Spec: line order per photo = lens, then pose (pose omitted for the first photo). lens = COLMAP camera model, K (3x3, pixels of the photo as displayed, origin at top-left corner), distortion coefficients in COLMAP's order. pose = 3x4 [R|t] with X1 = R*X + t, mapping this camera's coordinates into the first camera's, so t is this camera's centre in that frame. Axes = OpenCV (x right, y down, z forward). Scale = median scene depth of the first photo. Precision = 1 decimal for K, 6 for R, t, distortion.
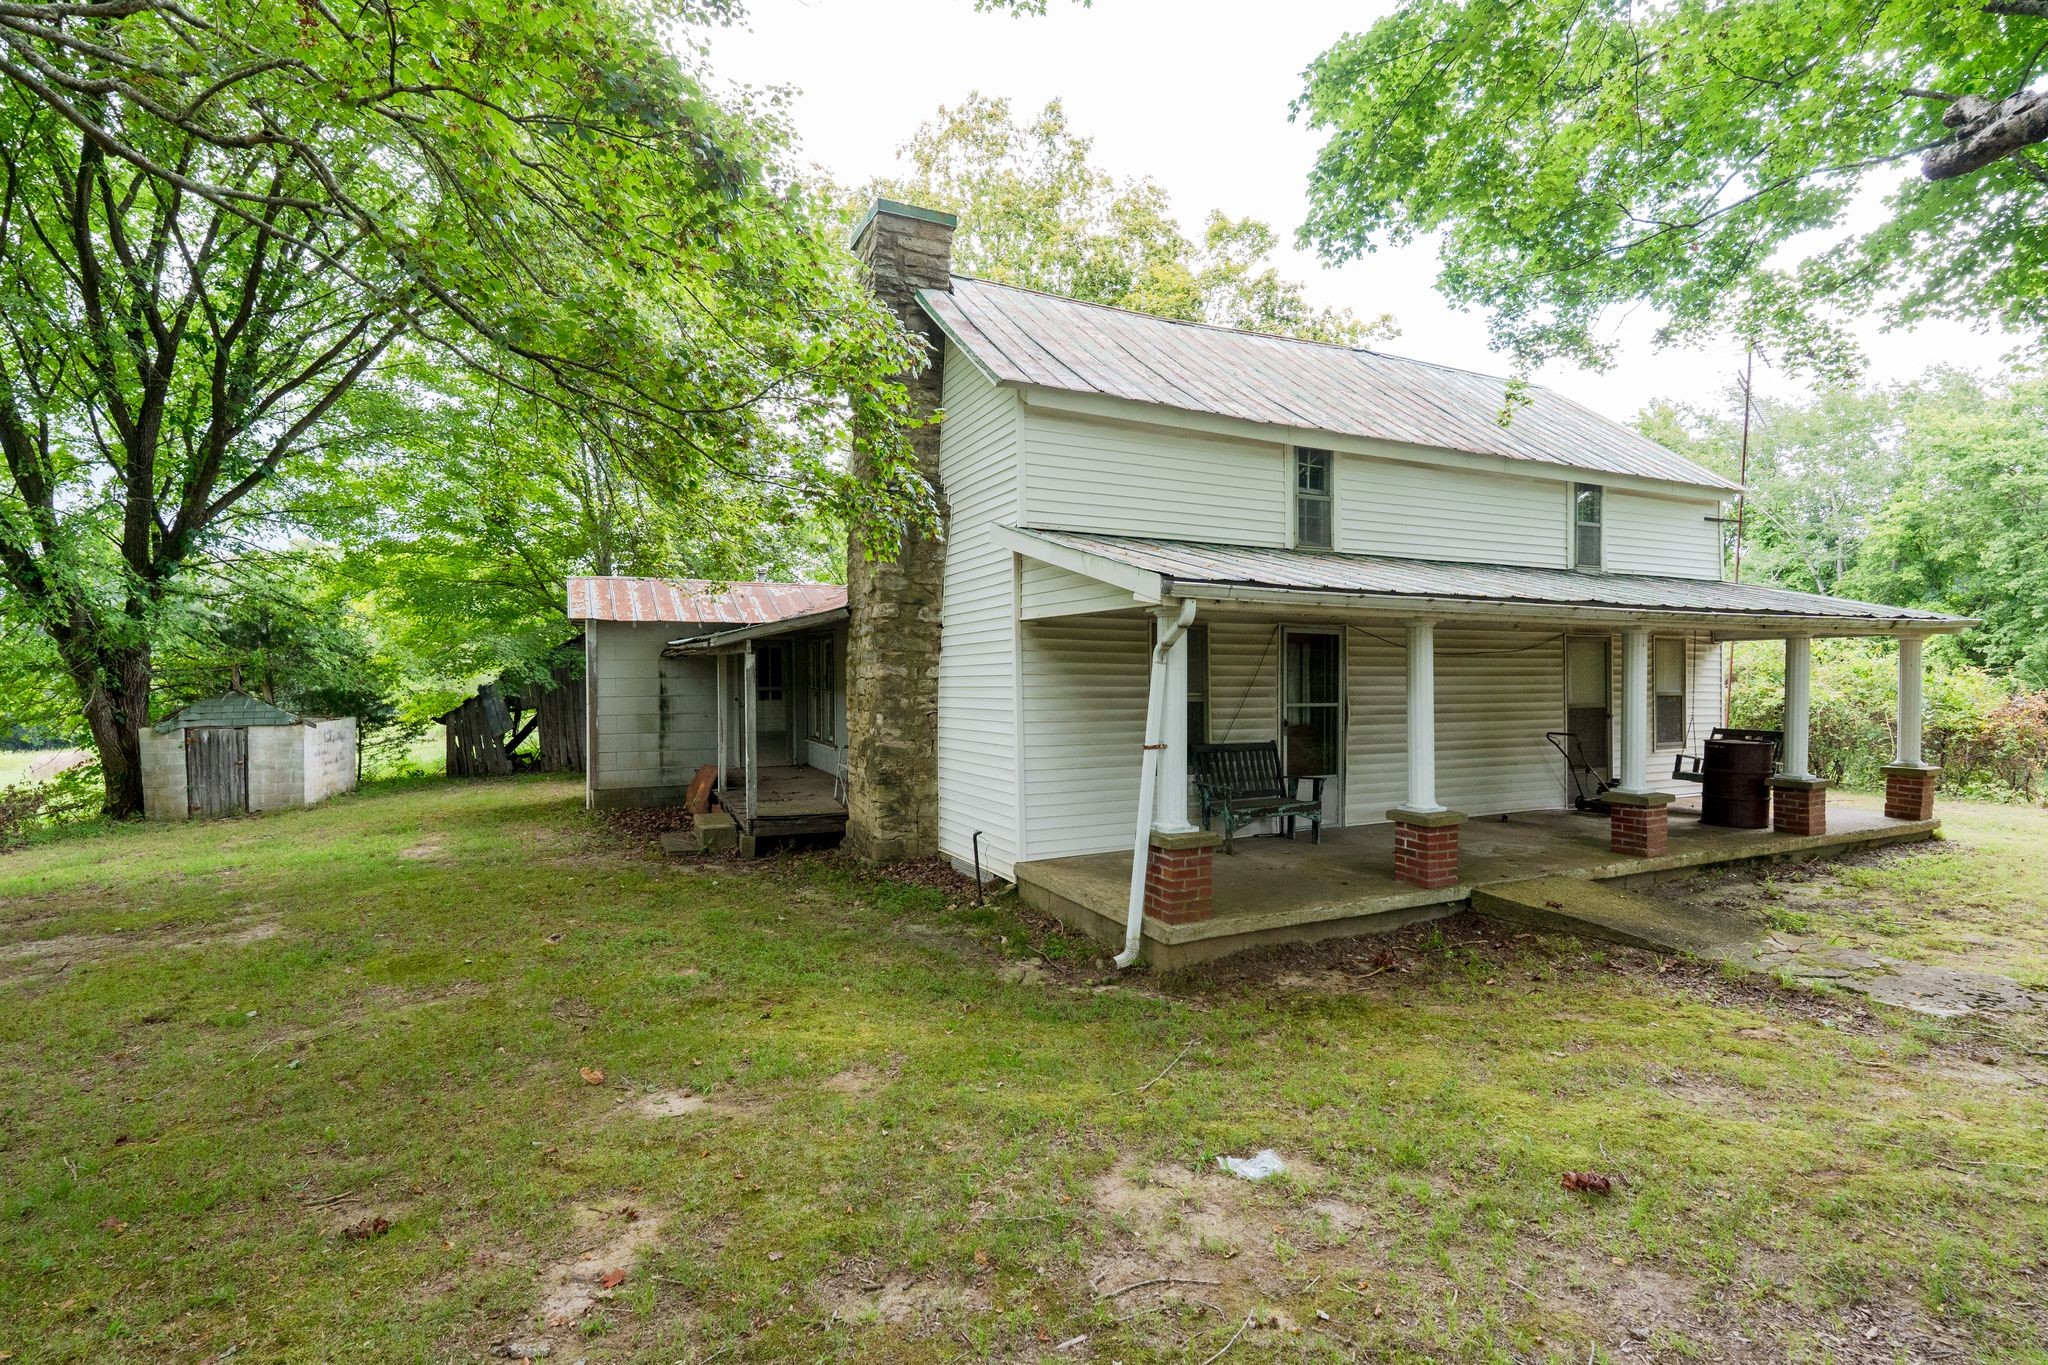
lens RADIAL K [[948.8, 0, 1024.0], [0, 948.8, 682.5], [0, 0, 1]] dist [-0.000240, -0.000168]
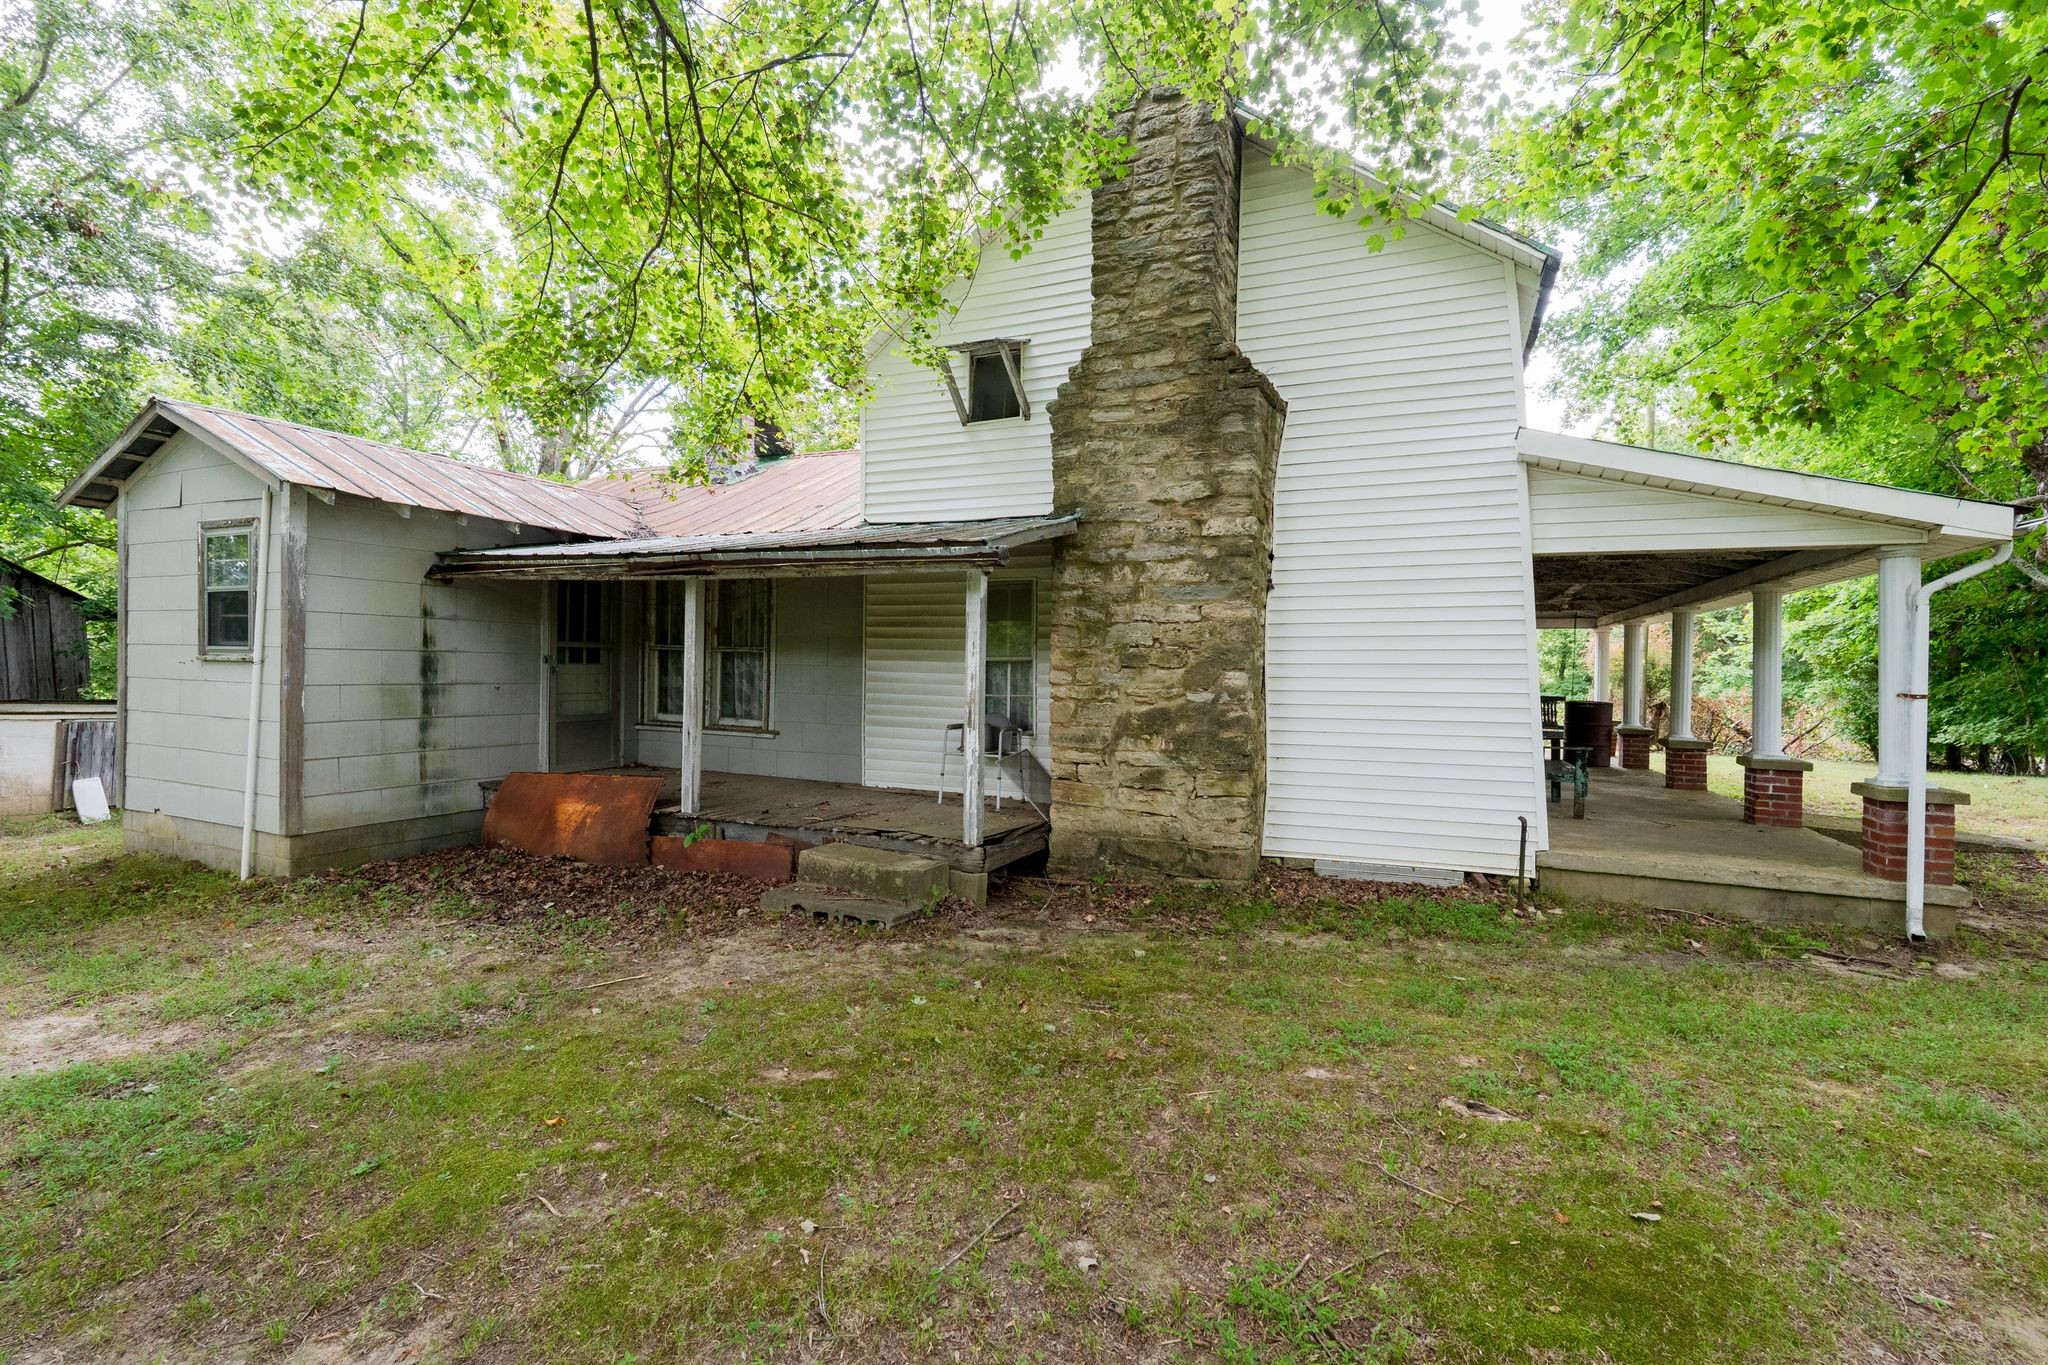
lens RADIAL K [[948.8, 0, 1024.0], [0, 948.8, 682.5], [0, 0, 1]] dist [-0.000240, -0.000168]
pose [[0.757313, 0.004401, 0.653037, -0.477020], [-0.011689, 0.999908, 0.006817, 0.024623], [-0.652947, -0.012796, 0.757295, 0.365107]]
